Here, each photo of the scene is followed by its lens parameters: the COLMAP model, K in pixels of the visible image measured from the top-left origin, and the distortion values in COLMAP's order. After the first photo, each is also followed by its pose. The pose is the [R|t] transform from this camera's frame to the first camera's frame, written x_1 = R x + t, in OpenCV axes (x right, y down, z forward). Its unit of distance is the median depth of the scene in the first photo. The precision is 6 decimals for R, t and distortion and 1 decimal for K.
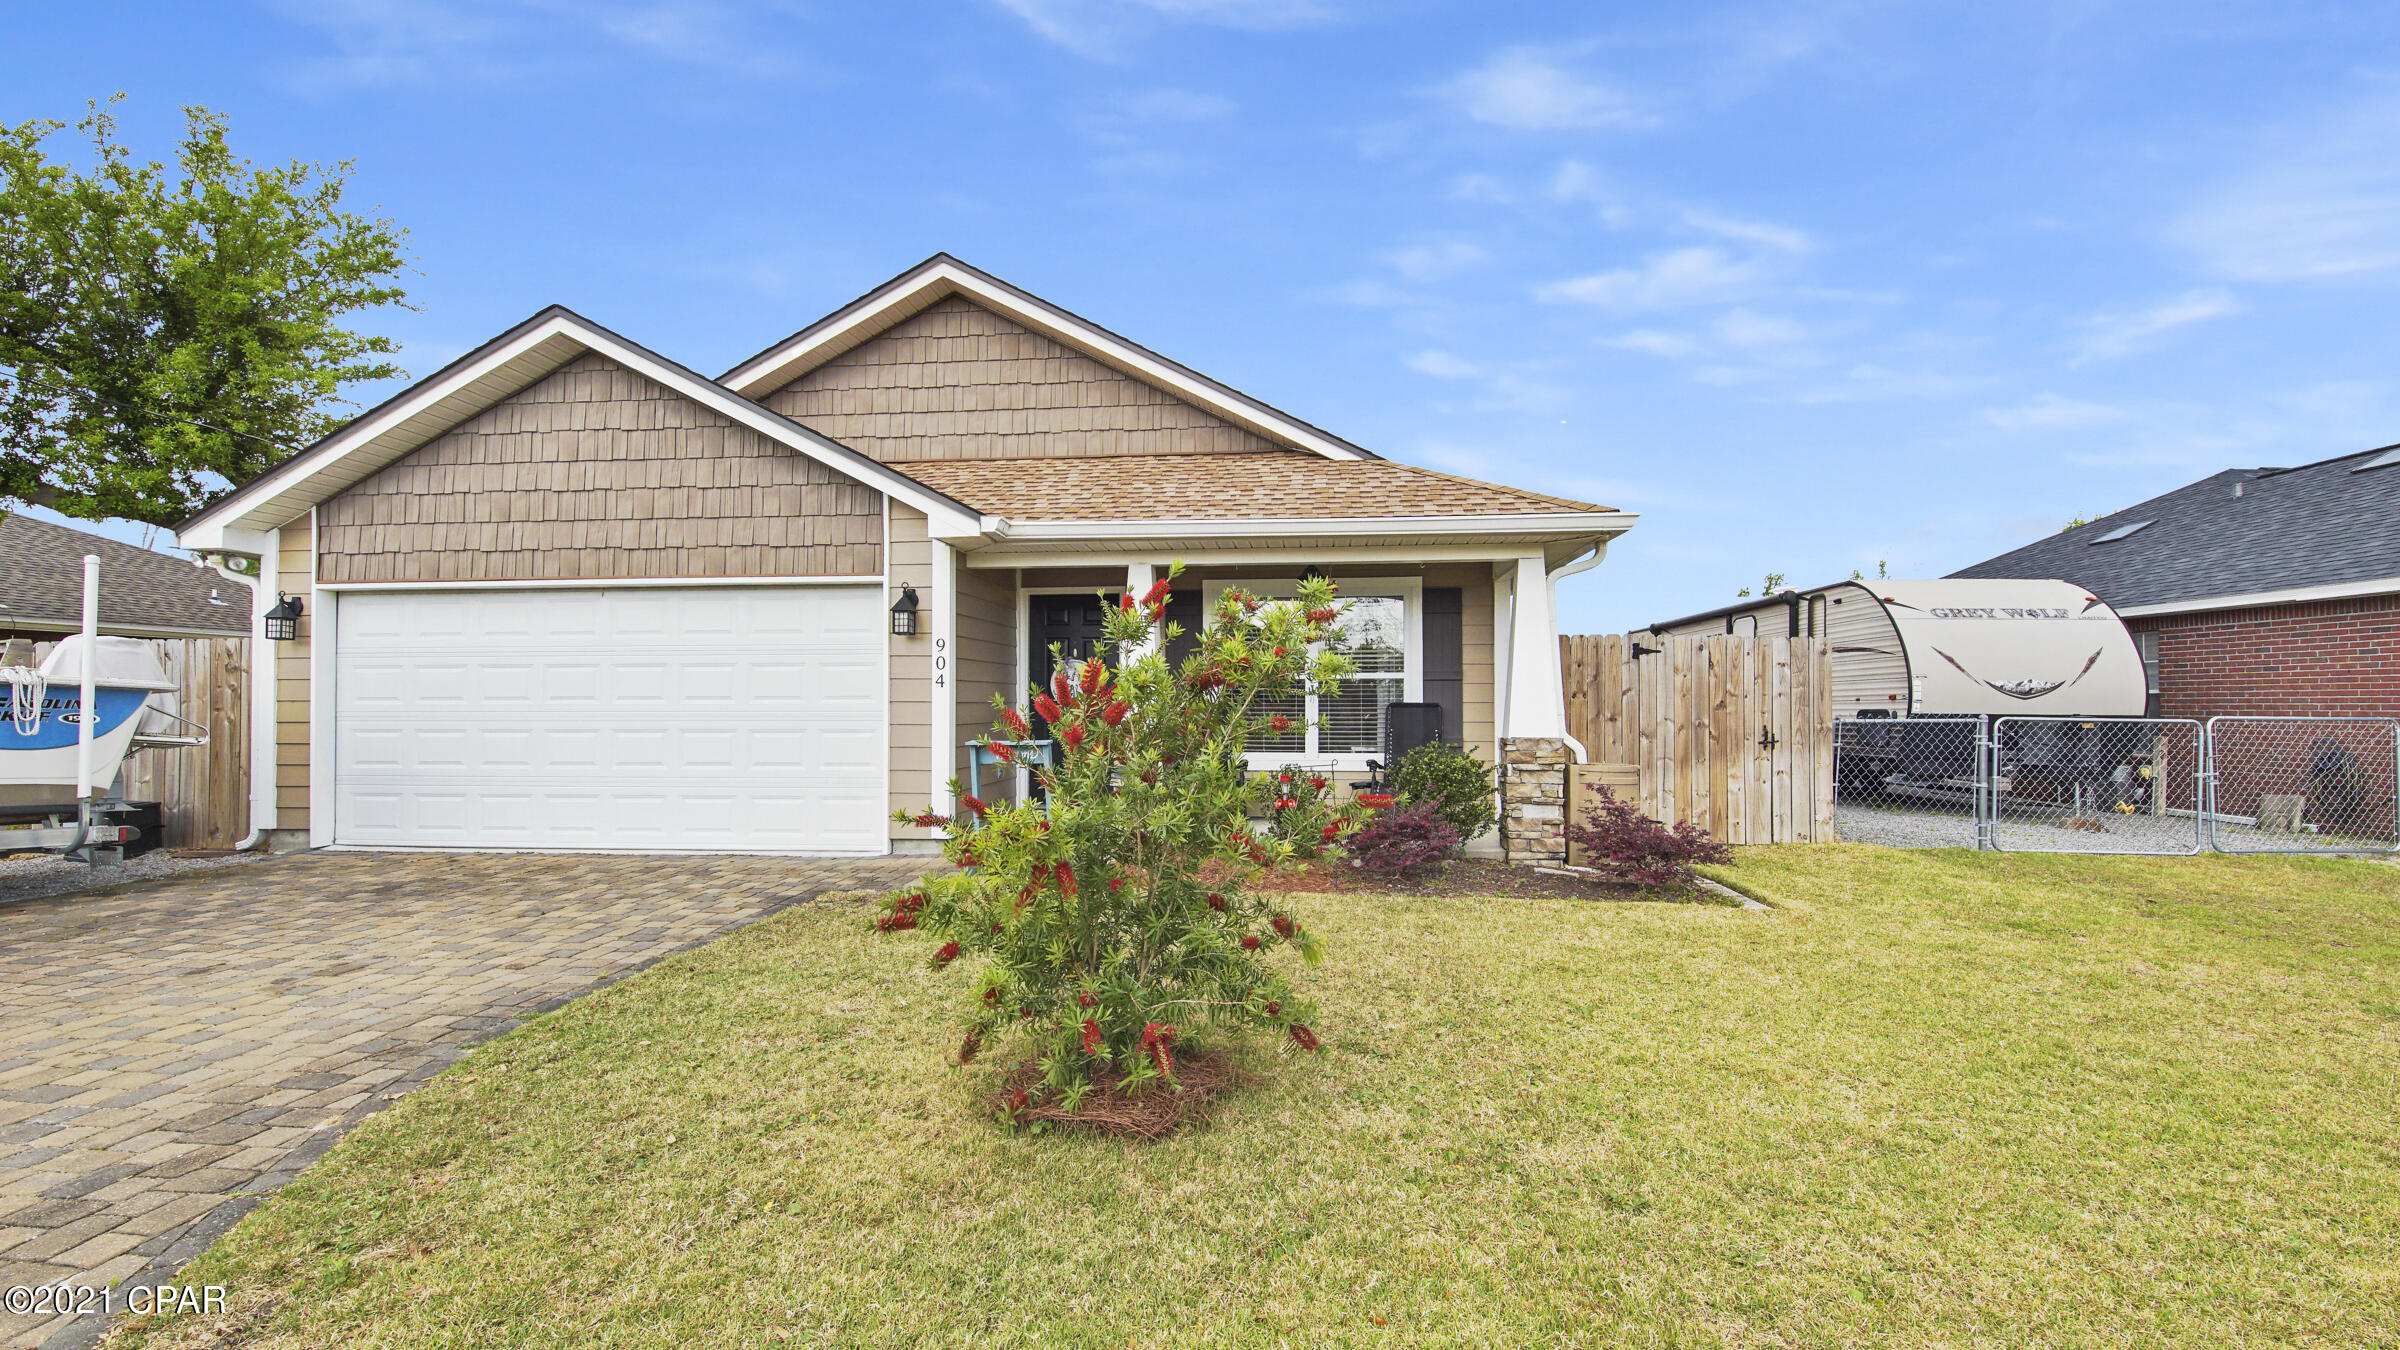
lens RADIAL K [[1063.2, 0, 1185.4], [0, 1063.2, 680.5], [0, 0, 1]] dist [0.039719, -0.022207]
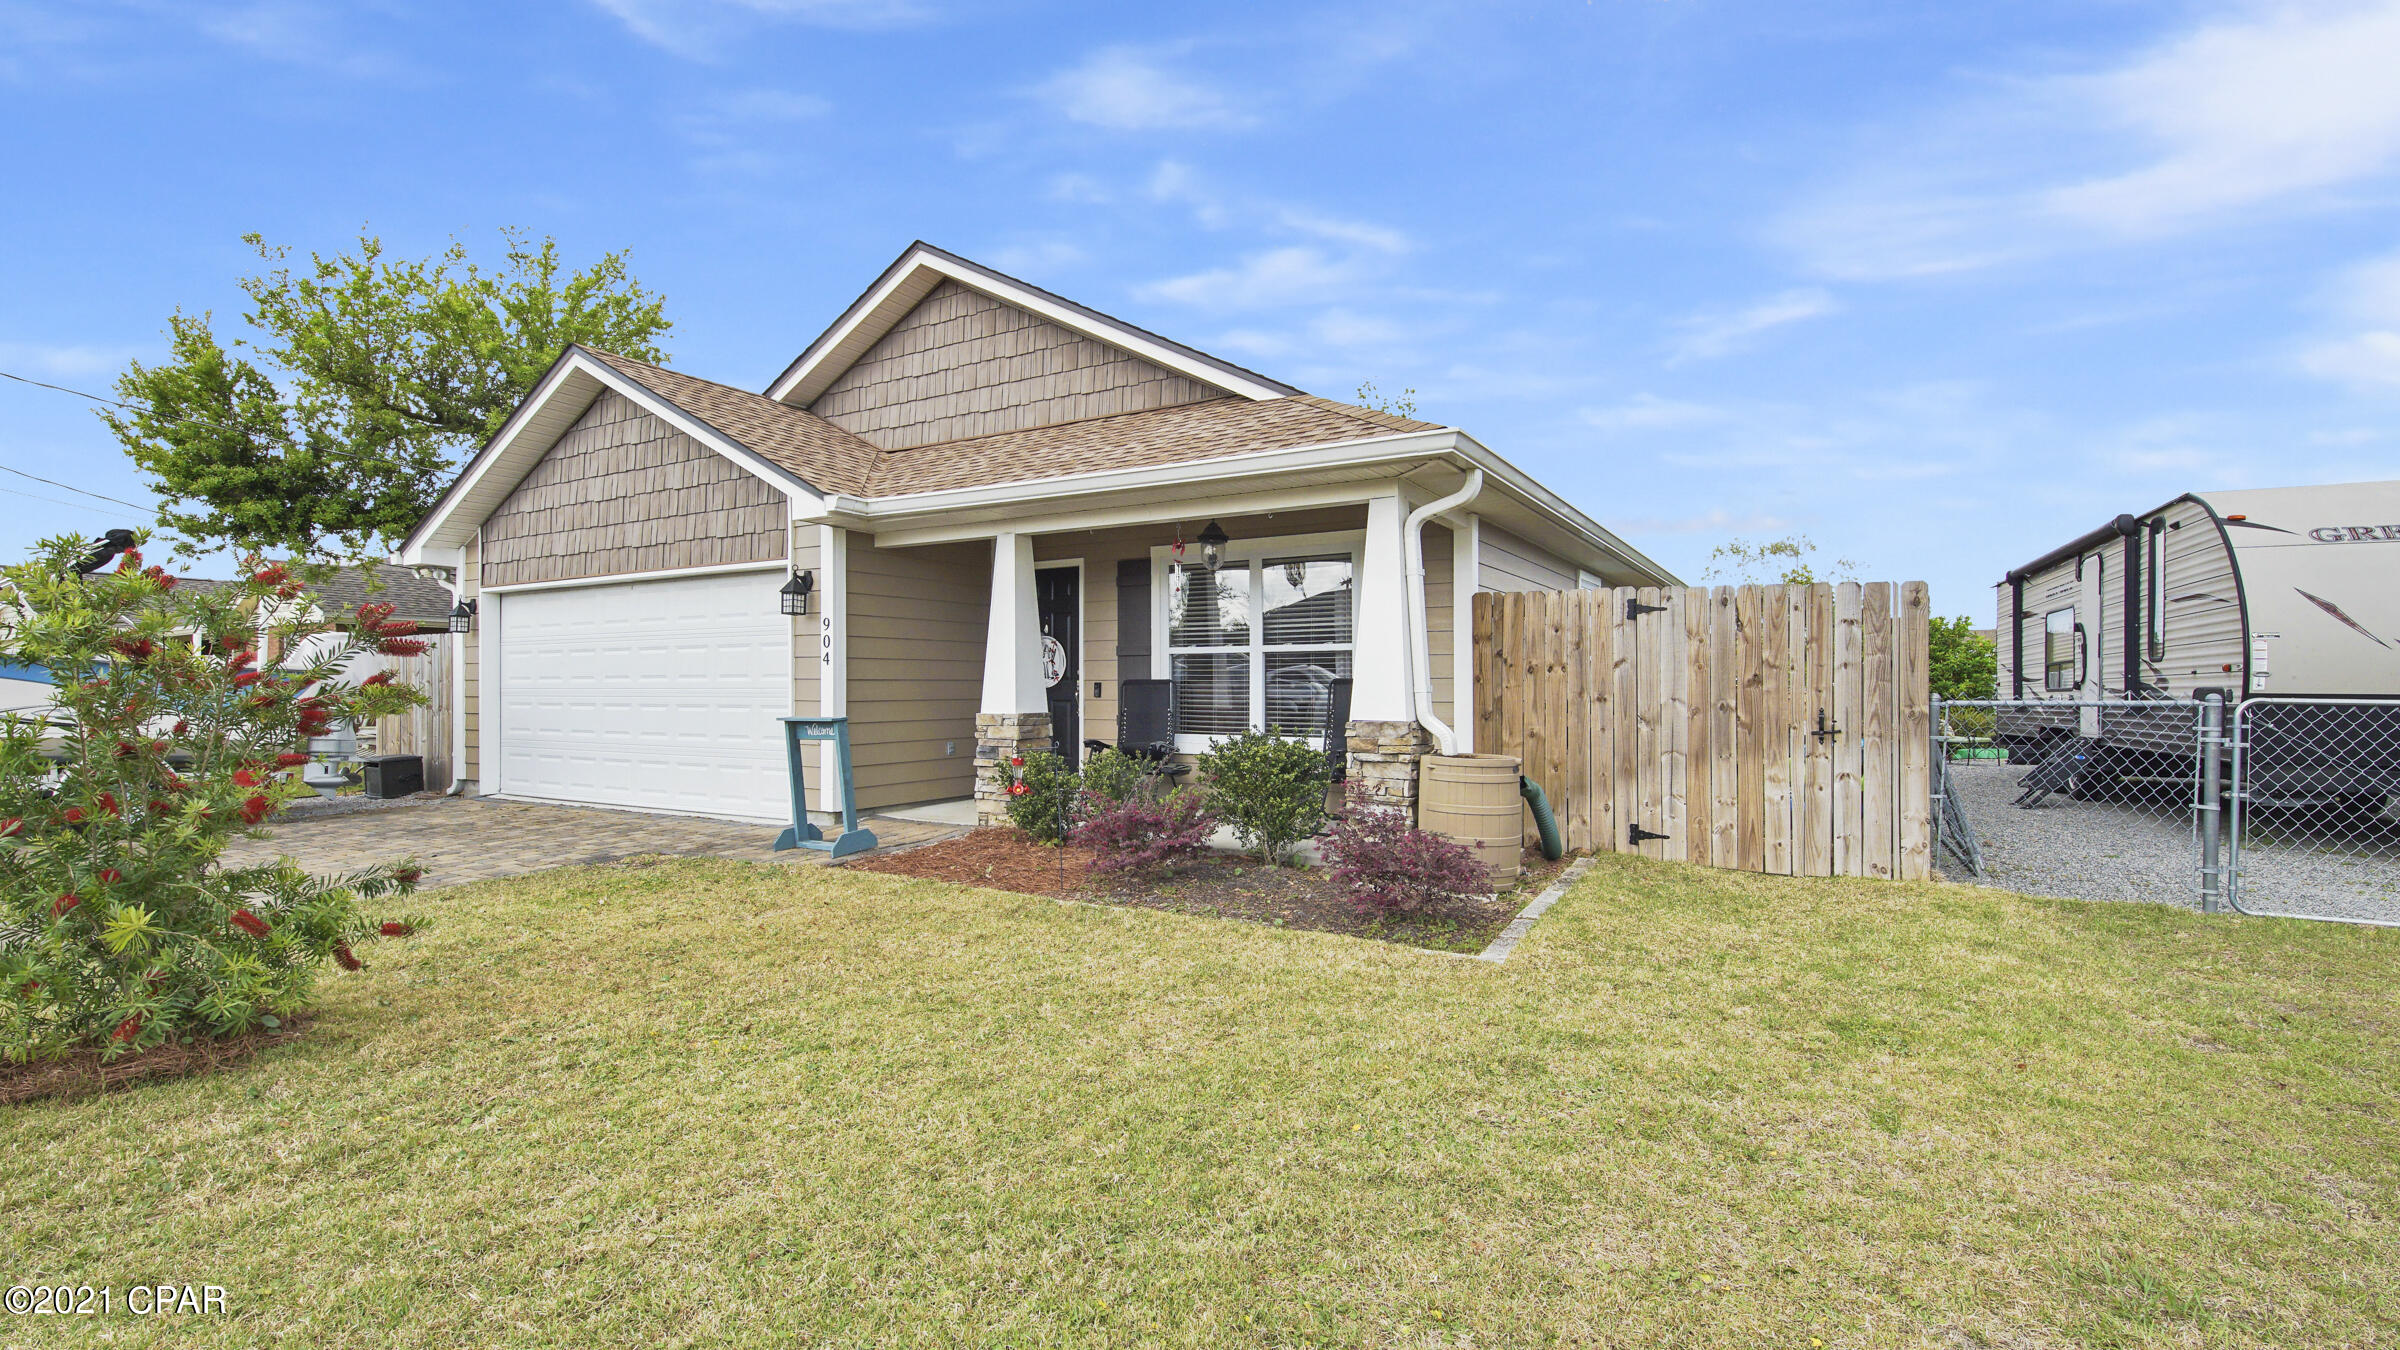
lens RADIAL K [[1066.0, 0, 1189.2], [0, 1066.0, 663.3], [0, 0, 1]] dist [0.038954, -0.022448]
pose [[0.909764, -0.009438, -0.415017, 0.453312], [0.010701, 0.999942, 0.000718, 0.006843], [0.414987, -0.005094, 0.909813, 0.179377]]
